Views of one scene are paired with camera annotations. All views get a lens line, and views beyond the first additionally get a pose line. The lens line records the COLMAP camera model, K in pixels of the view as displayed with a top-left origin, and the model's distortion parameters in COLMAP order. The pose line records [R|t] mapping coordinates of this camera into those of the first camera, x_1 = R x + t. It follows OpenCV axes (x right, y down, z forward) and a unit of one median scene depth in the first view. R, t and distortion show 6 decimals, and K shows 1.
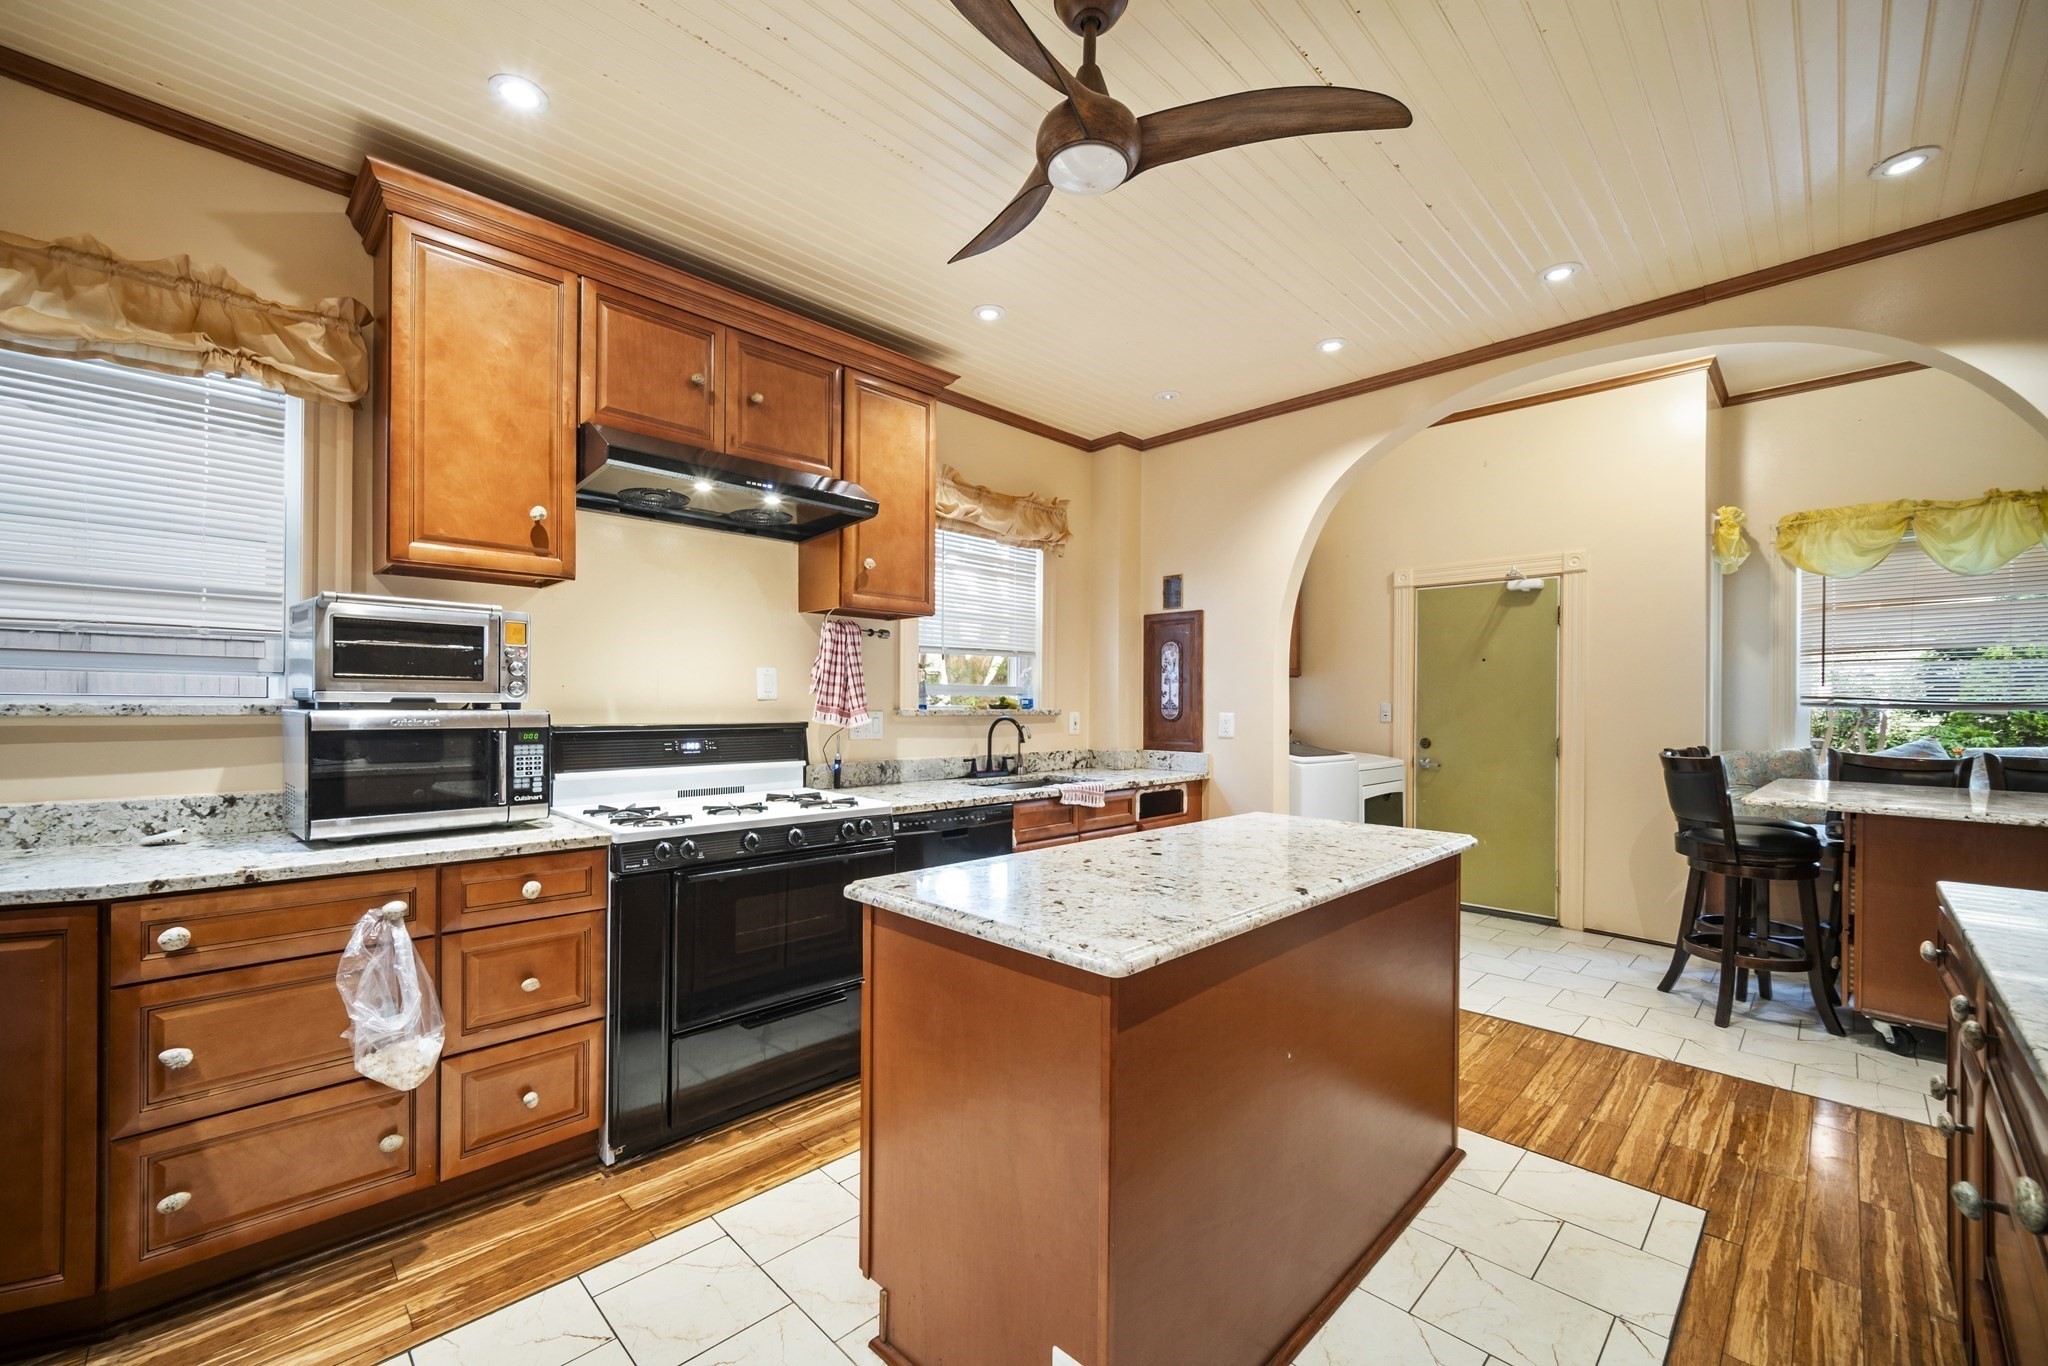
lens RADIAL K [[827.9, 0, 1015.6], [0, 827.9, 700.3], [0, 0, 1]] dist [-0.001270, 0.001270]
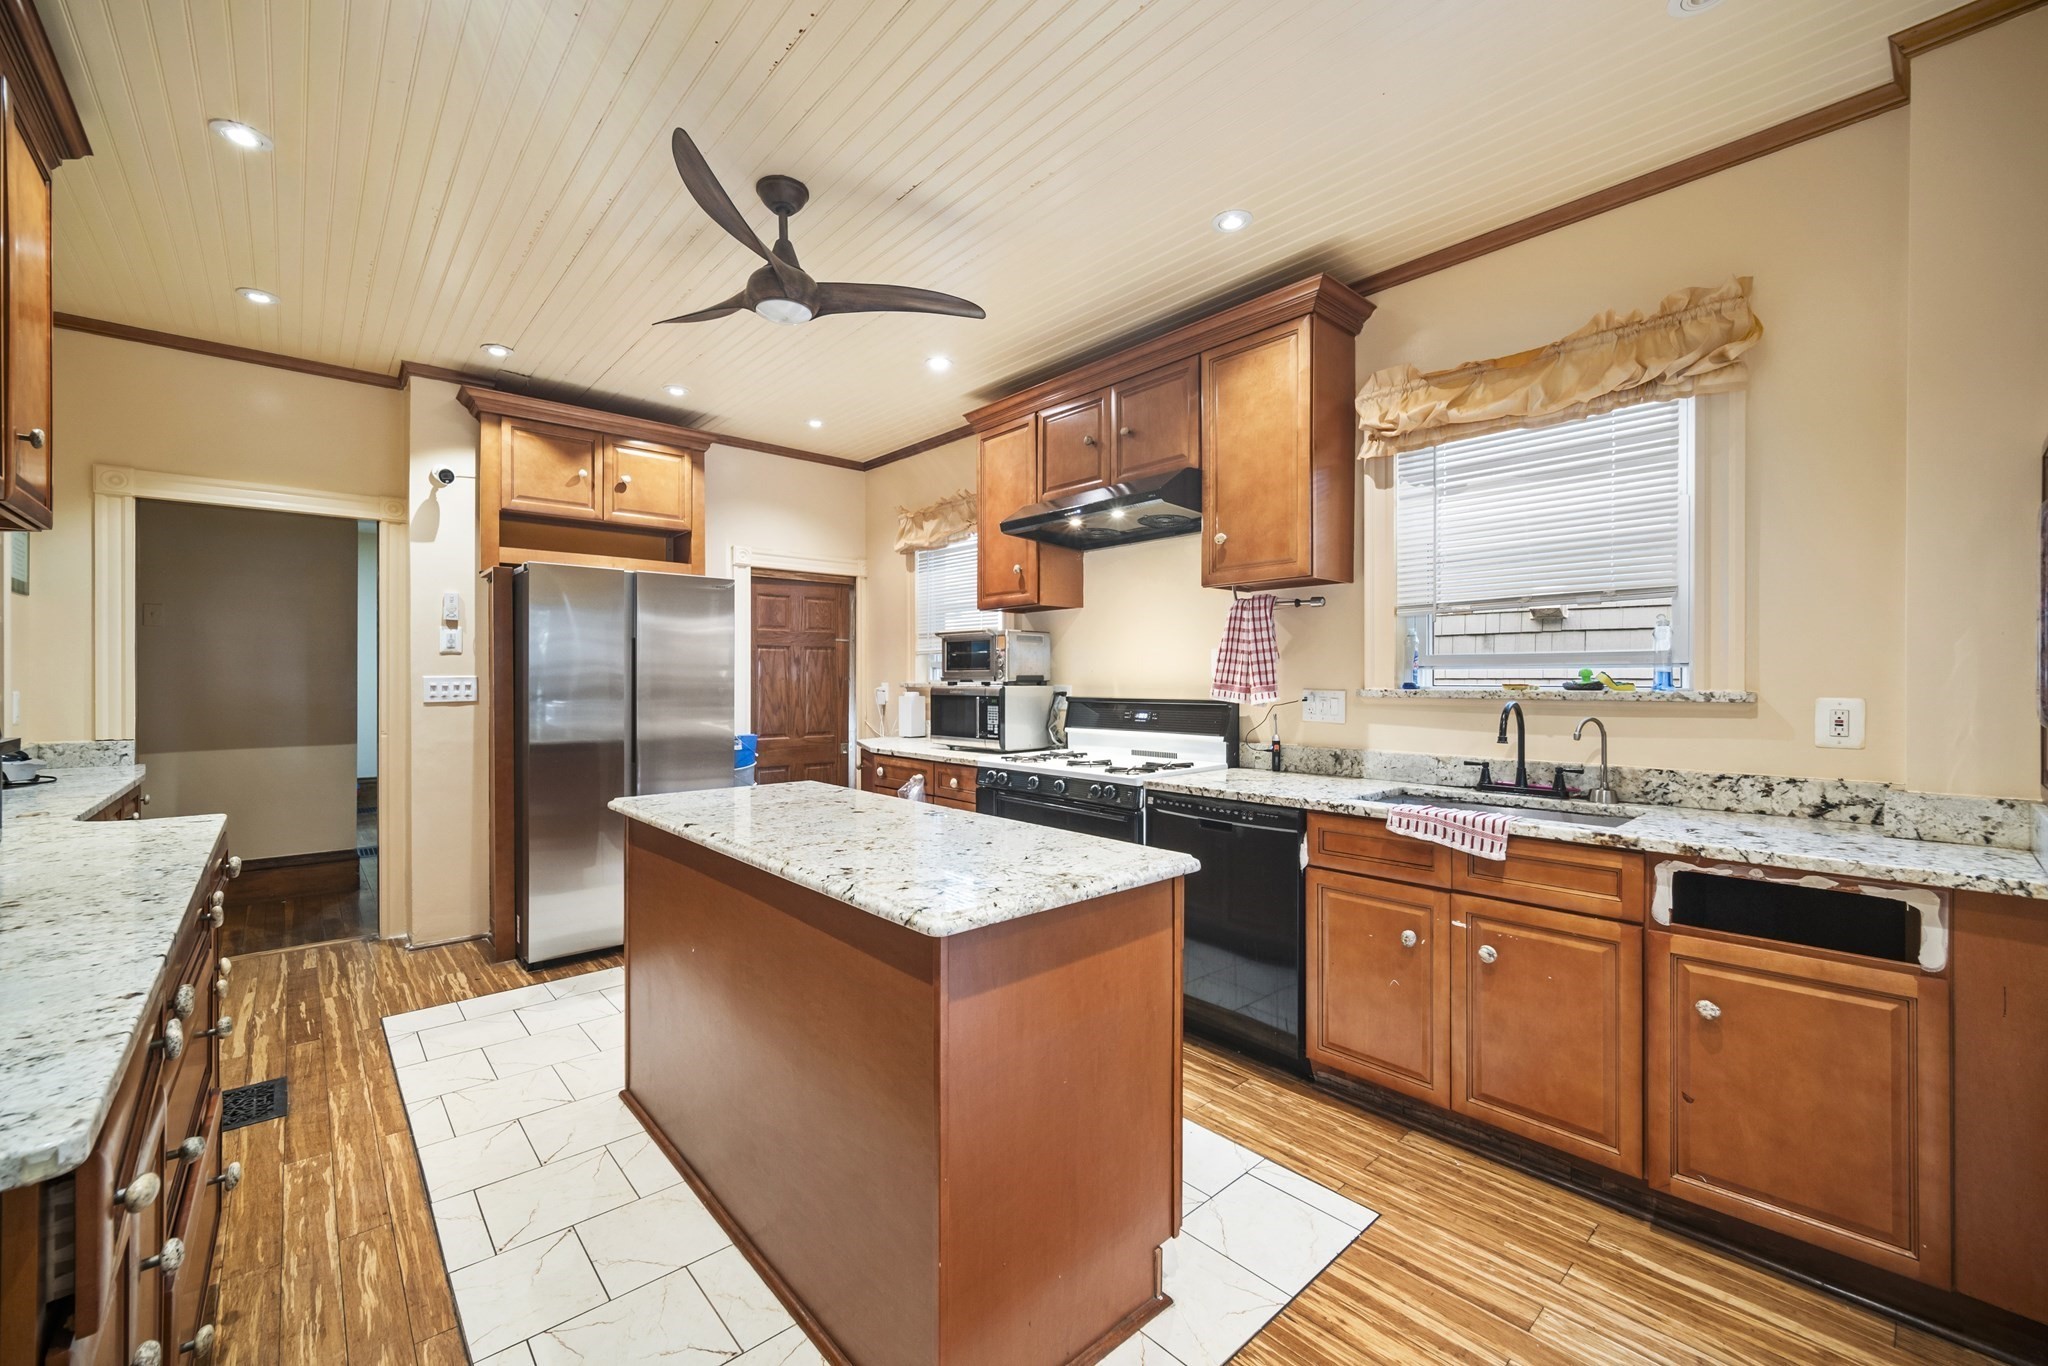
lens RADIAL K [[827.9, 0, 1016.3], [0, 827.9, 682.4], [0, 0, 1]] dist [-0.001270, 0.001270]
pose [[-0.062015, -0.004716, -0.998064, 0.553062], [0.000740, 0.999988, -0.004771, 0.006502], [0.998075, -0.001035, -0.062011, 0.558430]]
